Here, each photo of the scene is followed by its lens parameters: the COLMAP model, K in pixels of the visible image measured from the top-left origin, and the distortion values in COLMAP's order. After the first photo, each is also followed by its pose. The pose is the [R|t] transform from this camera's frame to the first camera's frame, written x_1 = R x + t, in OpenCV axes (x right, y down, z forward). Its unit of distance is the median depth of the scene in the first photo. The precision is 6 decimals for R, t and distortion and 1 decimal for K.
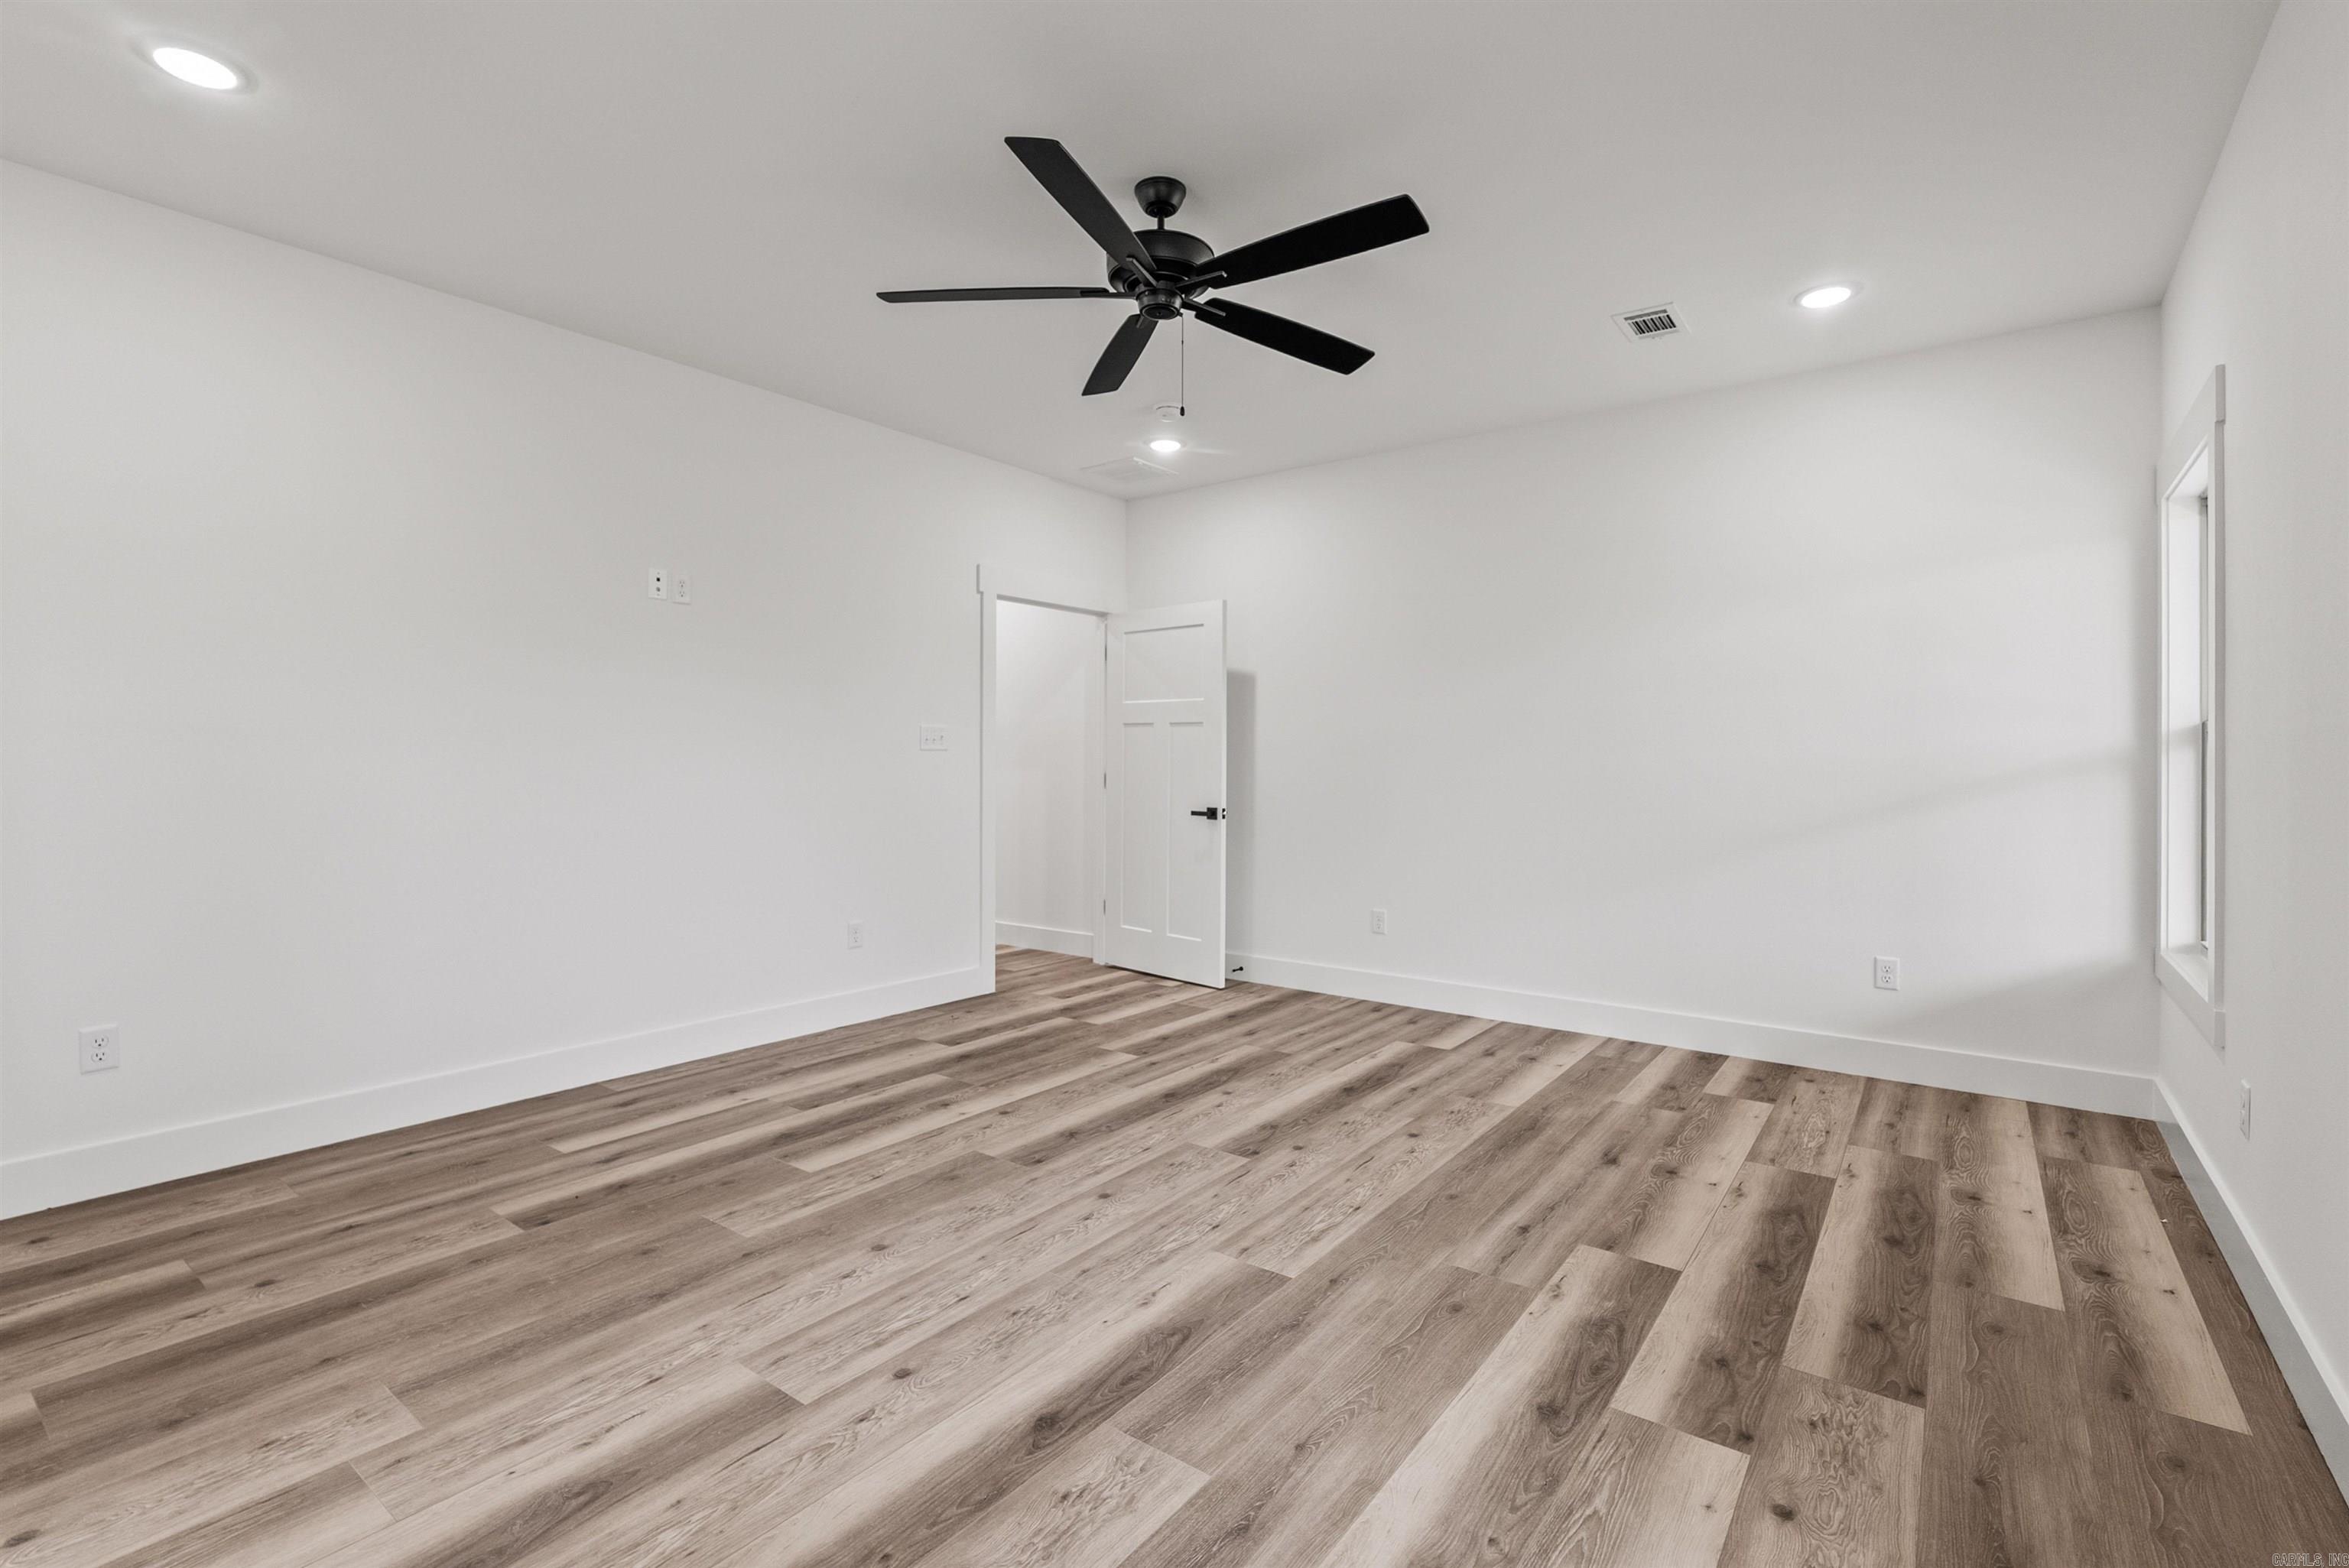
lens RADIAL K [[1070.9, 0, 1177.4], [0, 1070.9, 761.8], [0, 0, 1]] dist [-0.007260, 0.000038]
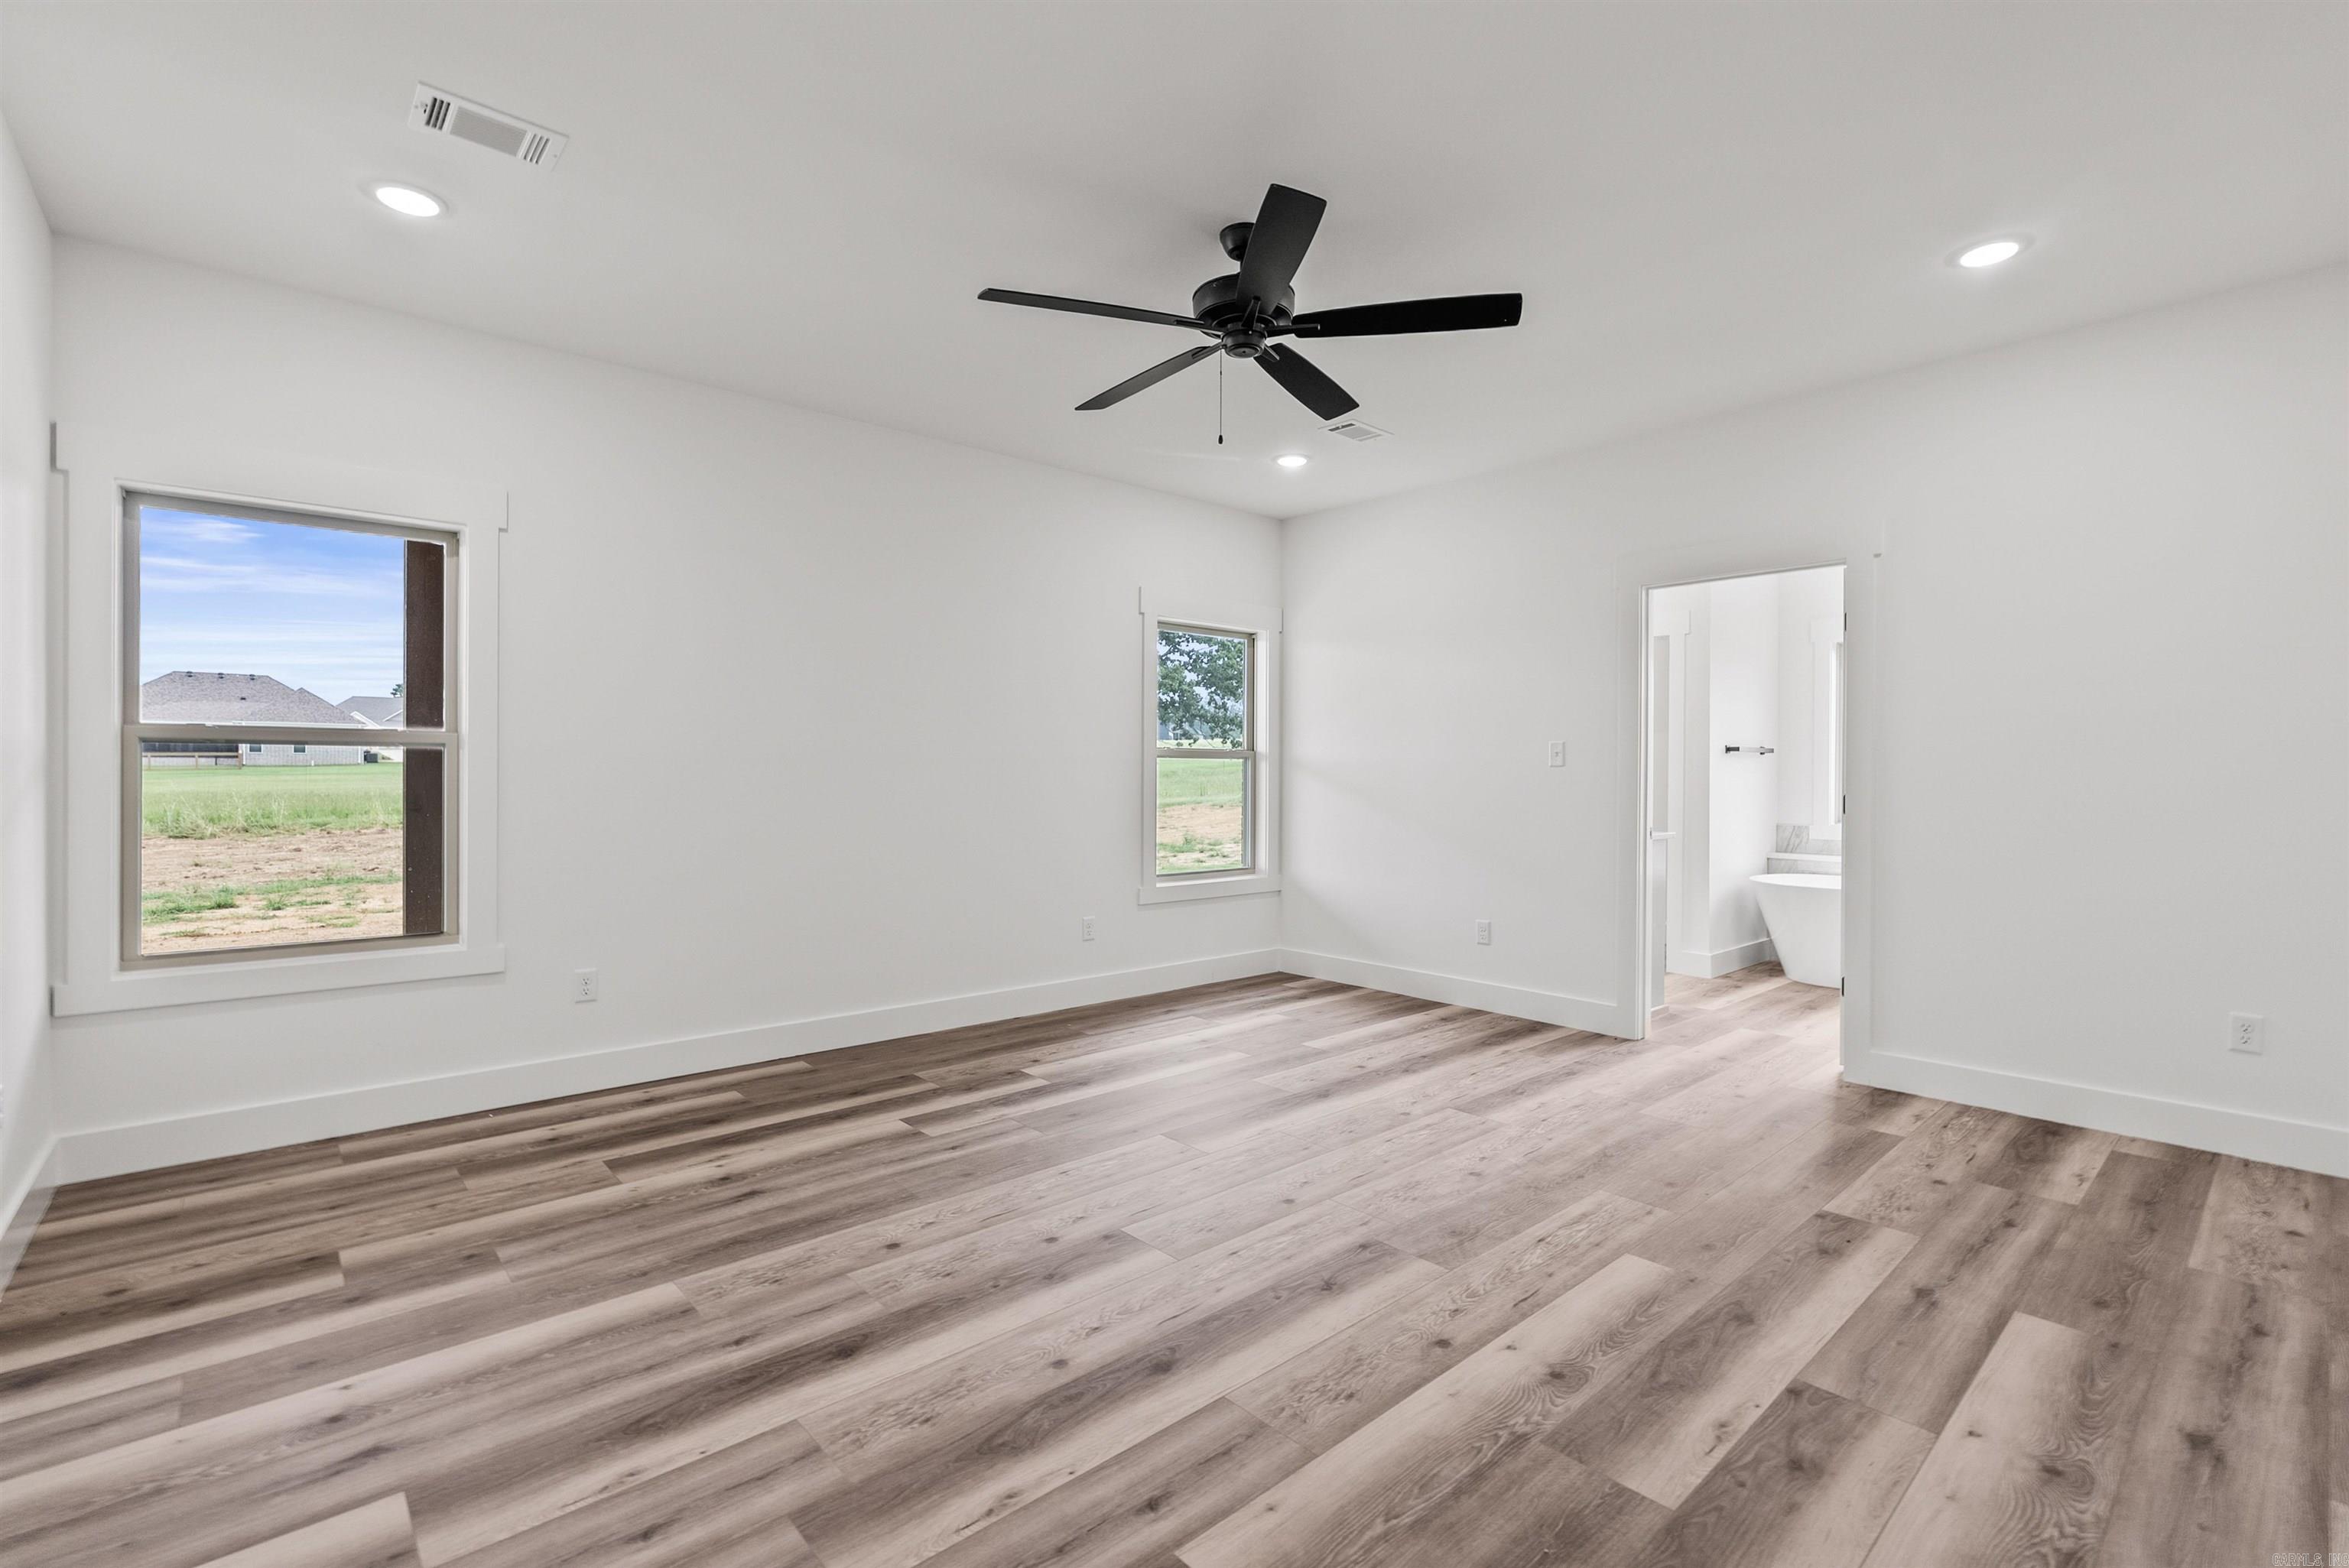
lens RADIAL K [[1052.7, 0, 1179.9], [0, 1052.7, 767.5], [0, 0, 1]] dist [-0.007834, 0.000085]
pose [[-0.981153, -0.006391, 0.193129, -0.146195], [-0.007934, 0.999942, -0.007217, -0.000185], [-0.193072, -0.008614, -0.981147, 1.869242]]
